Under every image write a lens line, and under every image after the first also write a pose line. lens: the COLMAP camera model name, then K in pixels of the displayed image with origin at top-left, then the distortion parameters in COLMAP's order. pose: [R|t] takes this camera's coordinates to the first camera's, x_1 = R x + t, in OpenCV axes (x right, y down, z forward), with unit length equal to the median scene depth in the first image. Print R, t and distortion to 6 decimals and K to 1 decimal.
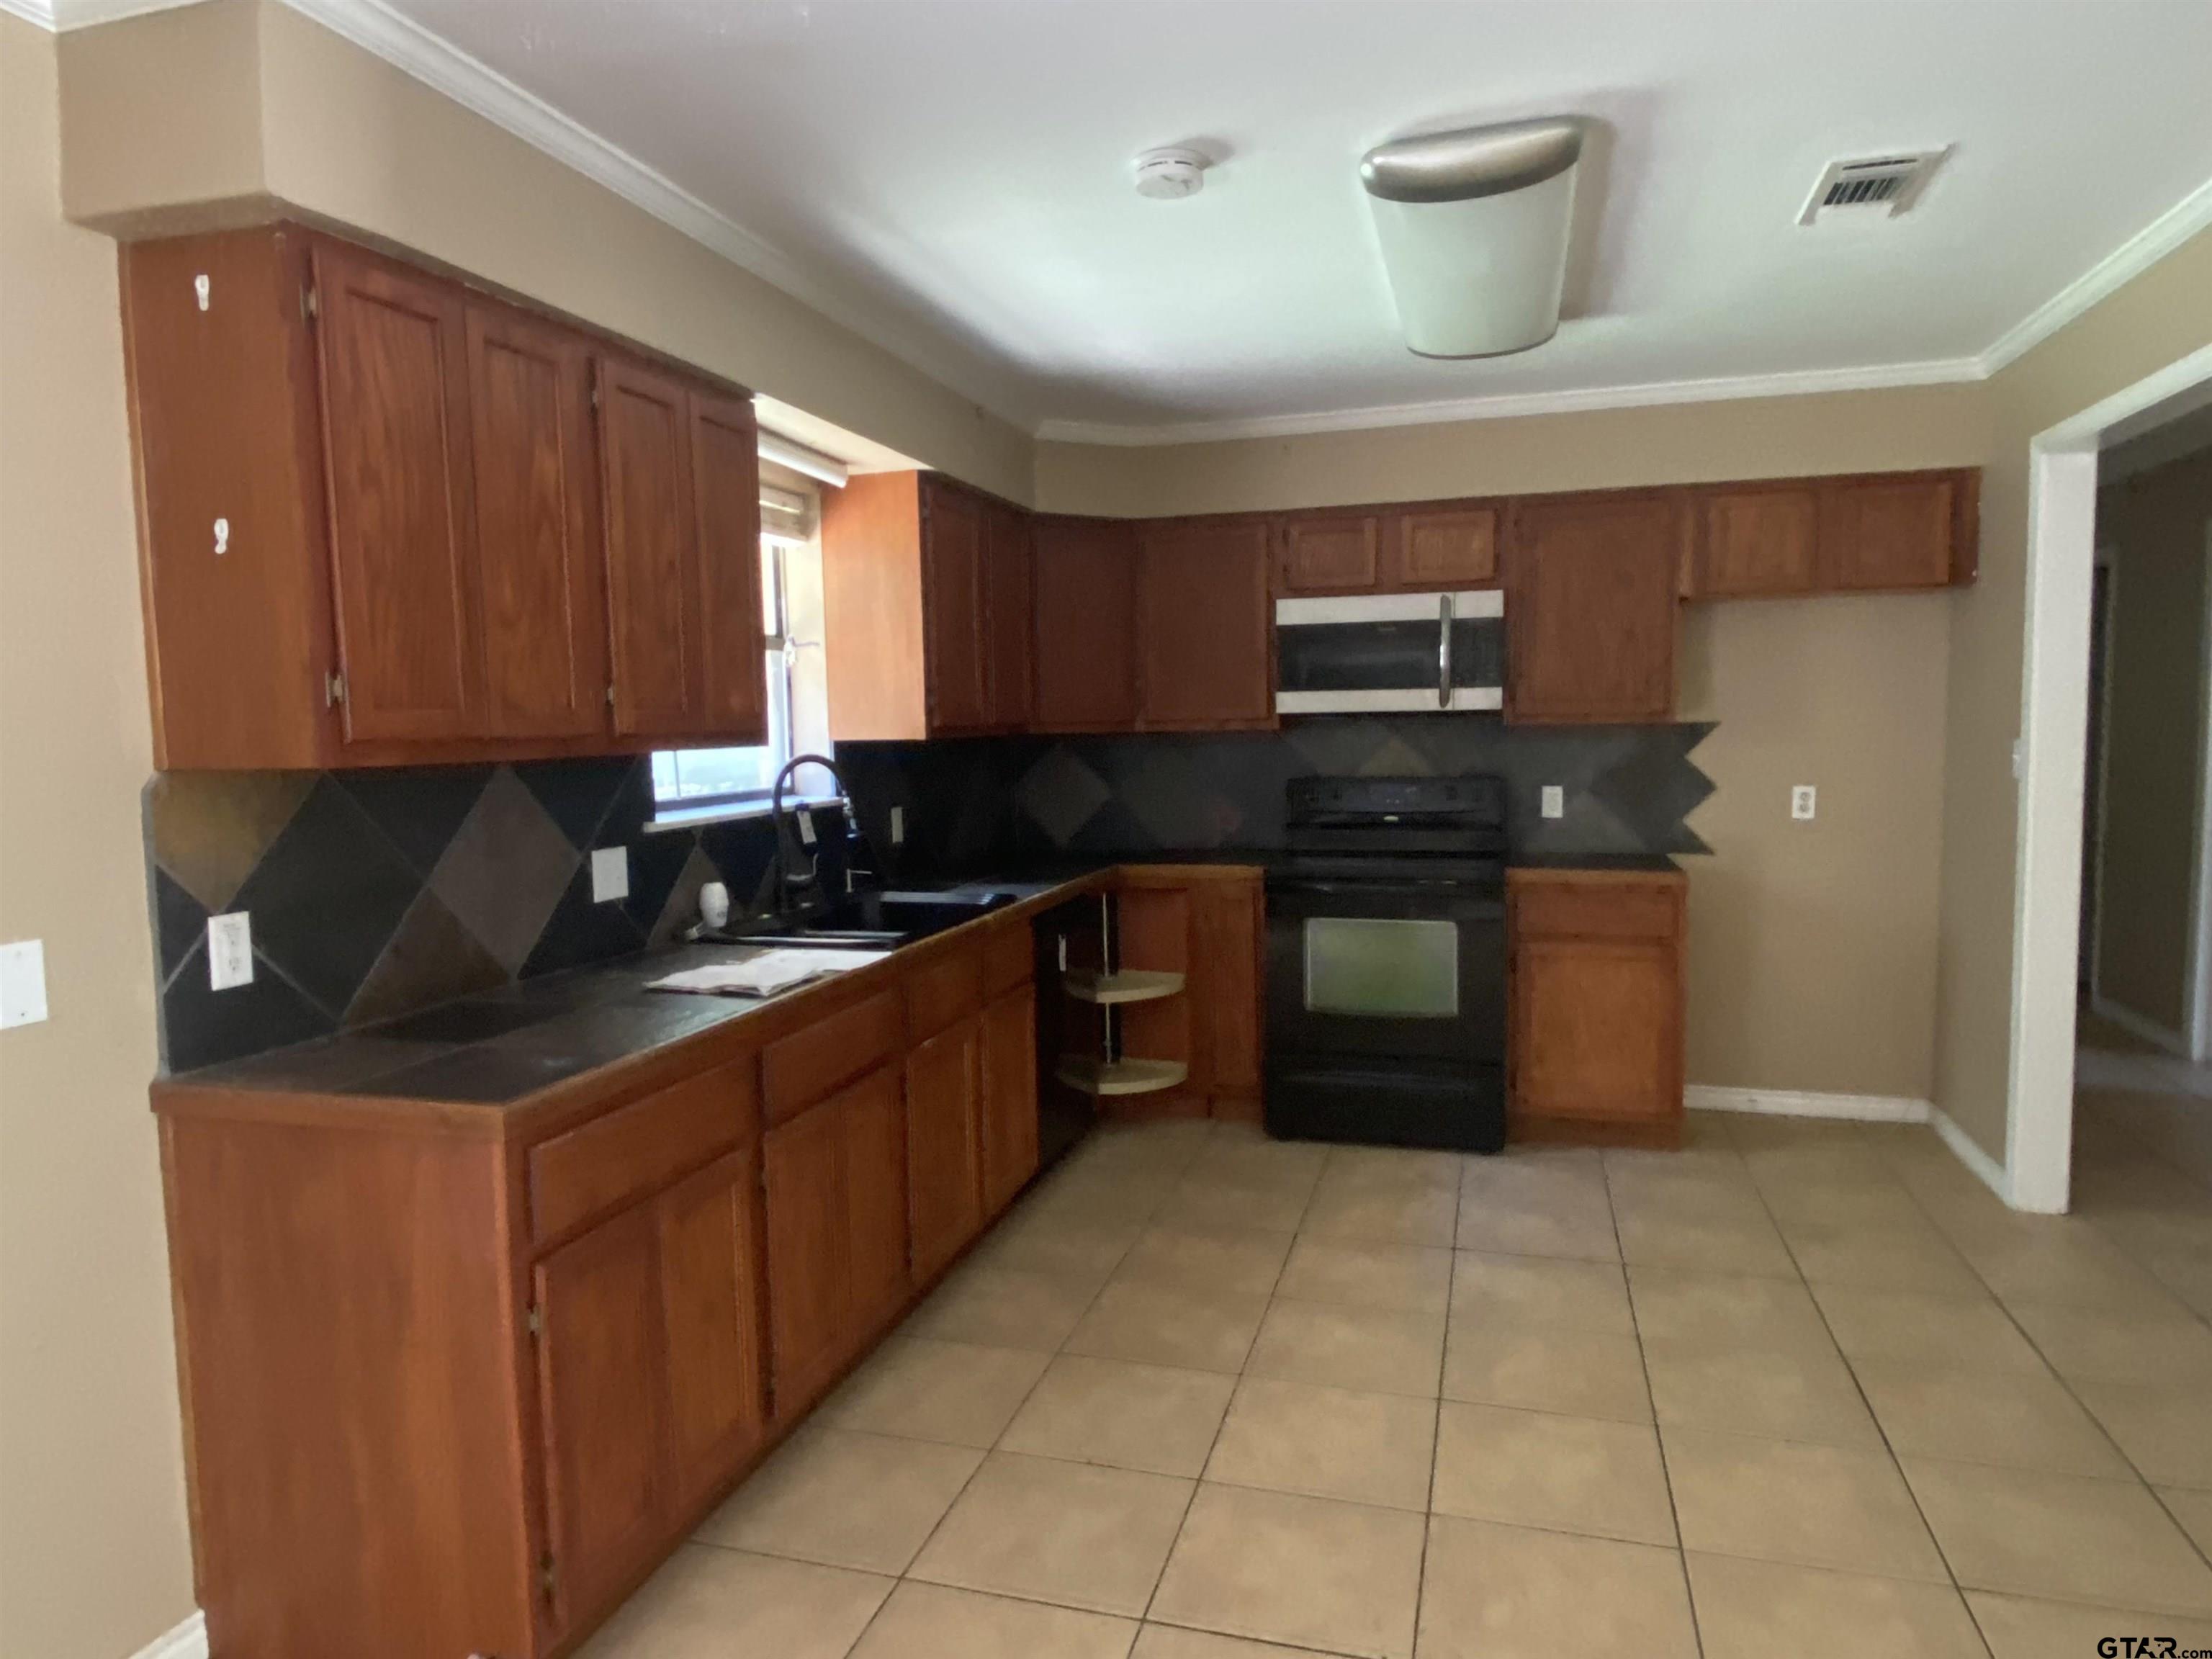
lens RADIAL K [[1339.0, 0, 1105.2], [0, 1339.0, 816.3], [0, 0, 1]] dist [-0.002411, -0.003751]
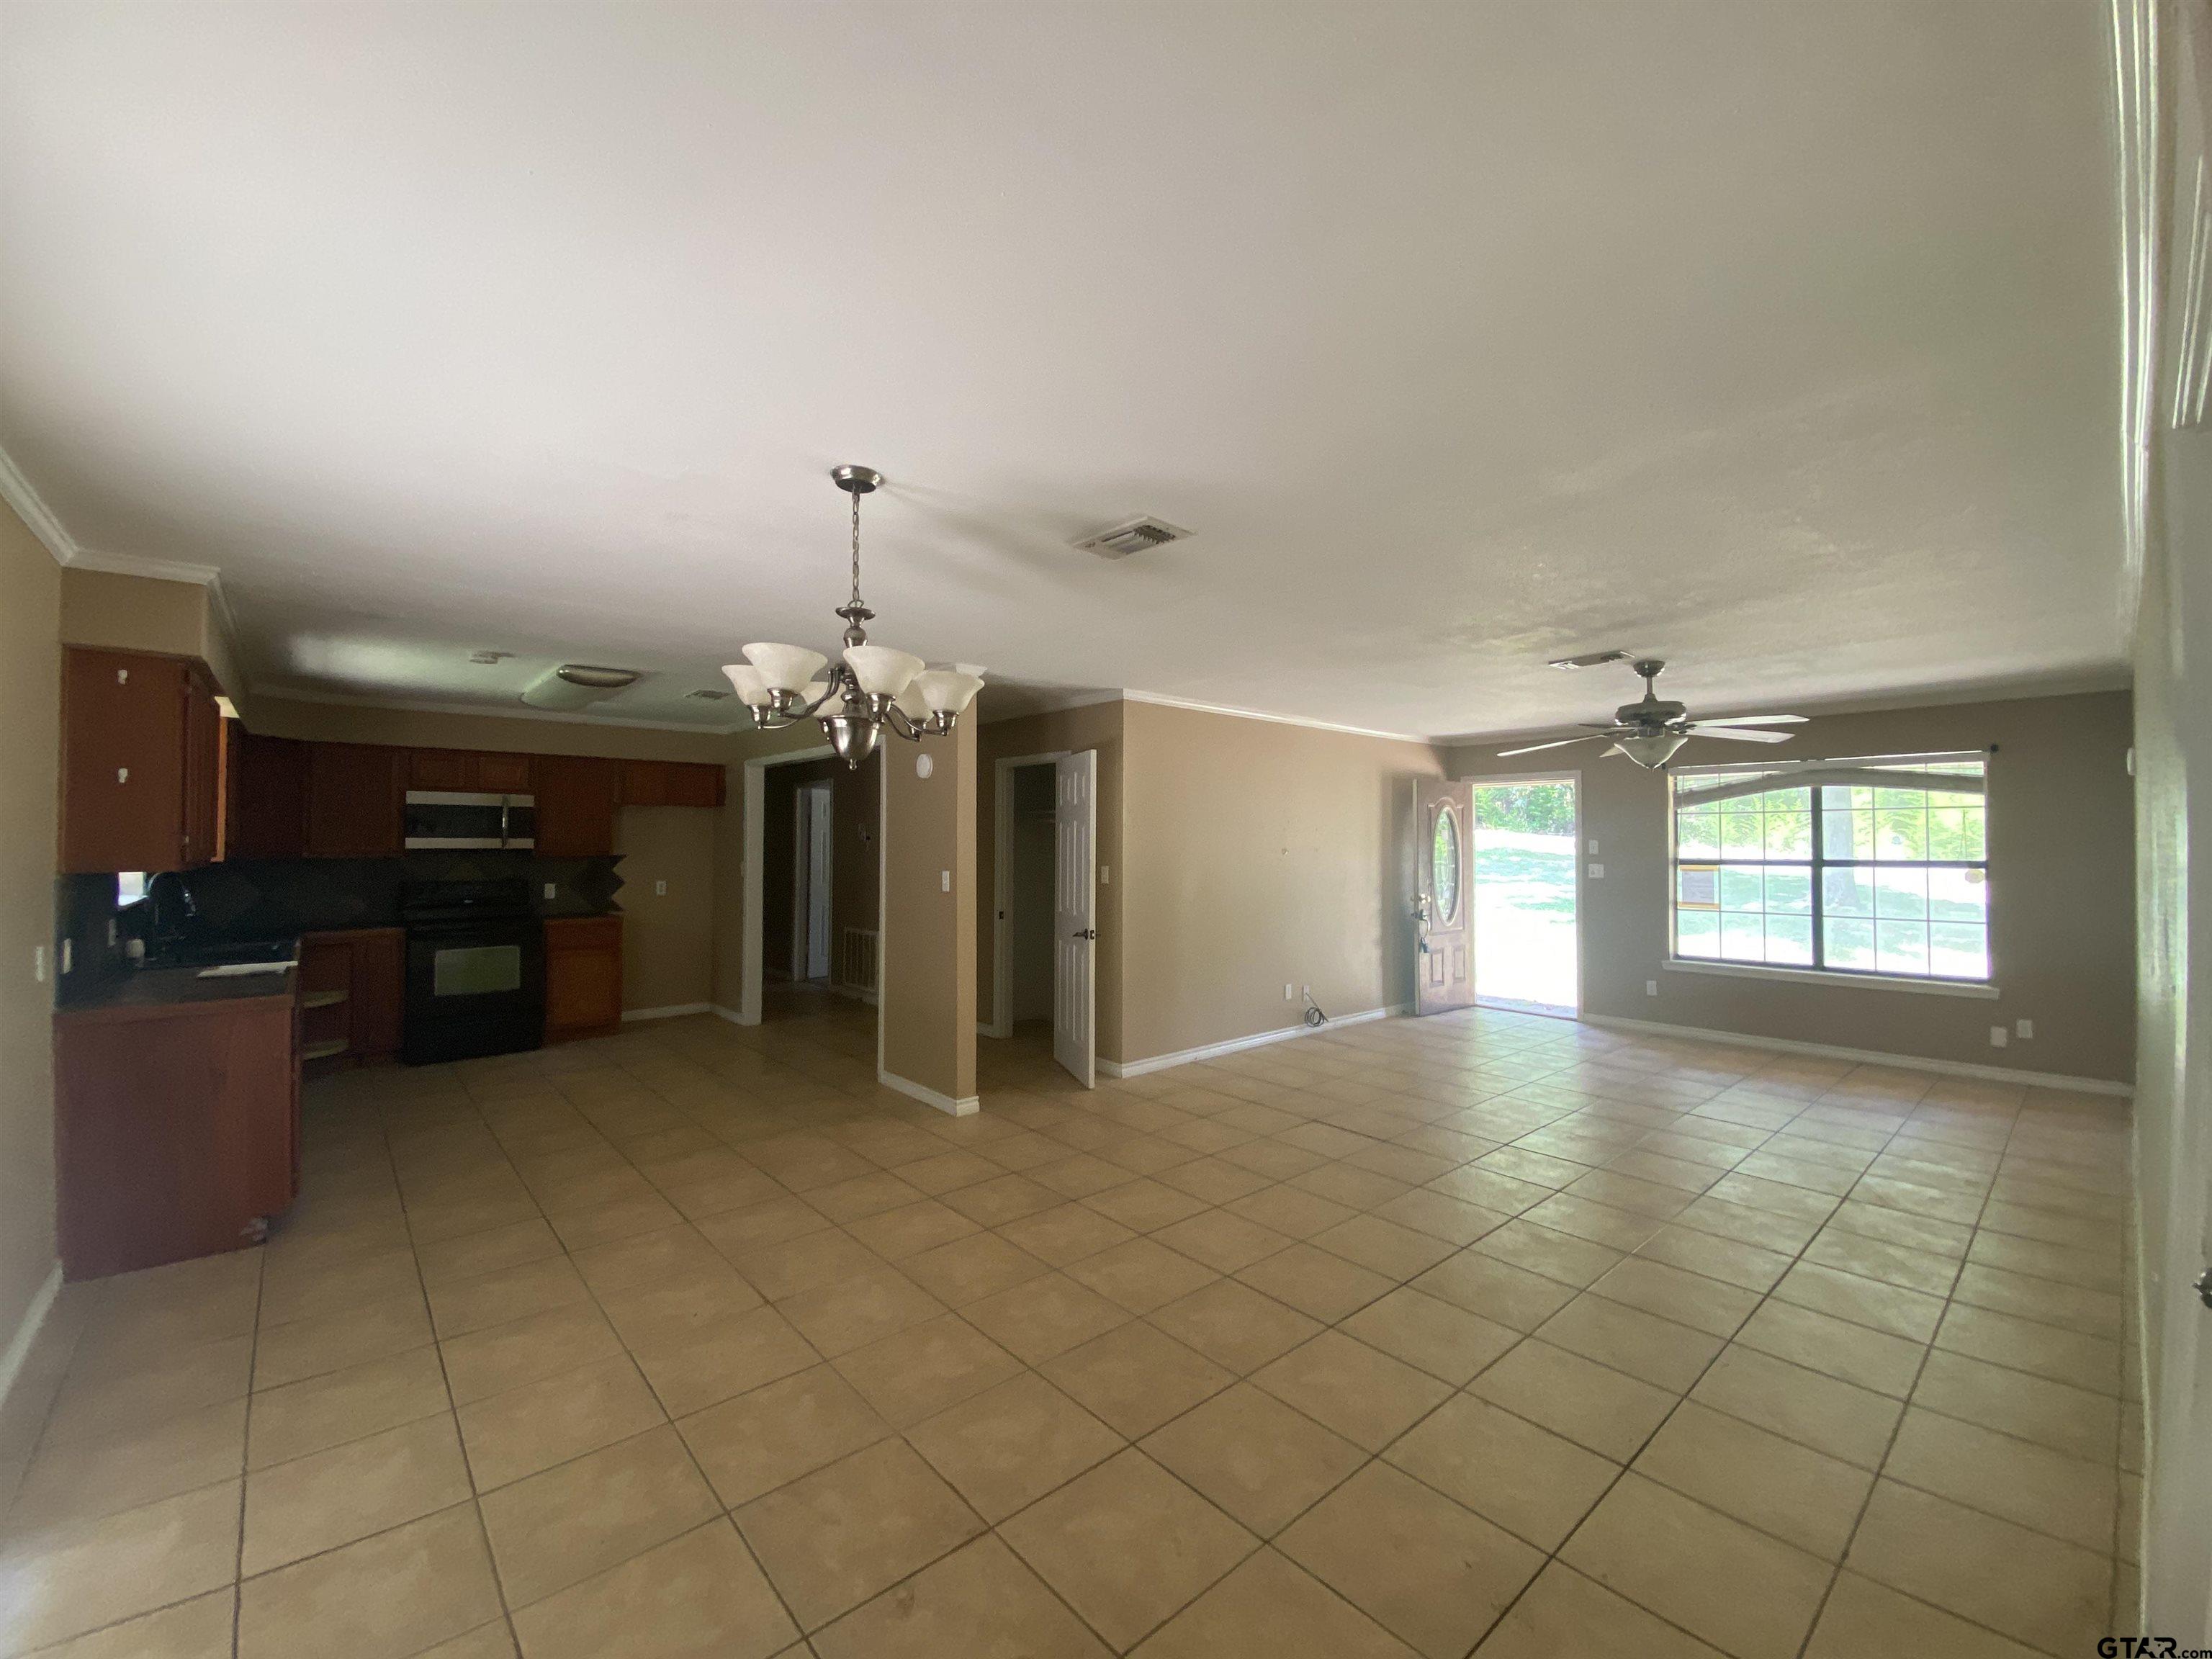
lens RADIAL K [[905.0, 0, 1098.5], [0, 905.0, 818.8], [0, 0, 1]] dist [-0.000091, -0.000918]
pose [[0.530487, 0.039170, 0.846788, -0.470608], [0.053123, 0.995432, -0.079326, 0.038748], [-0.846027, 0.087065, 0.525983, -0.570302]]
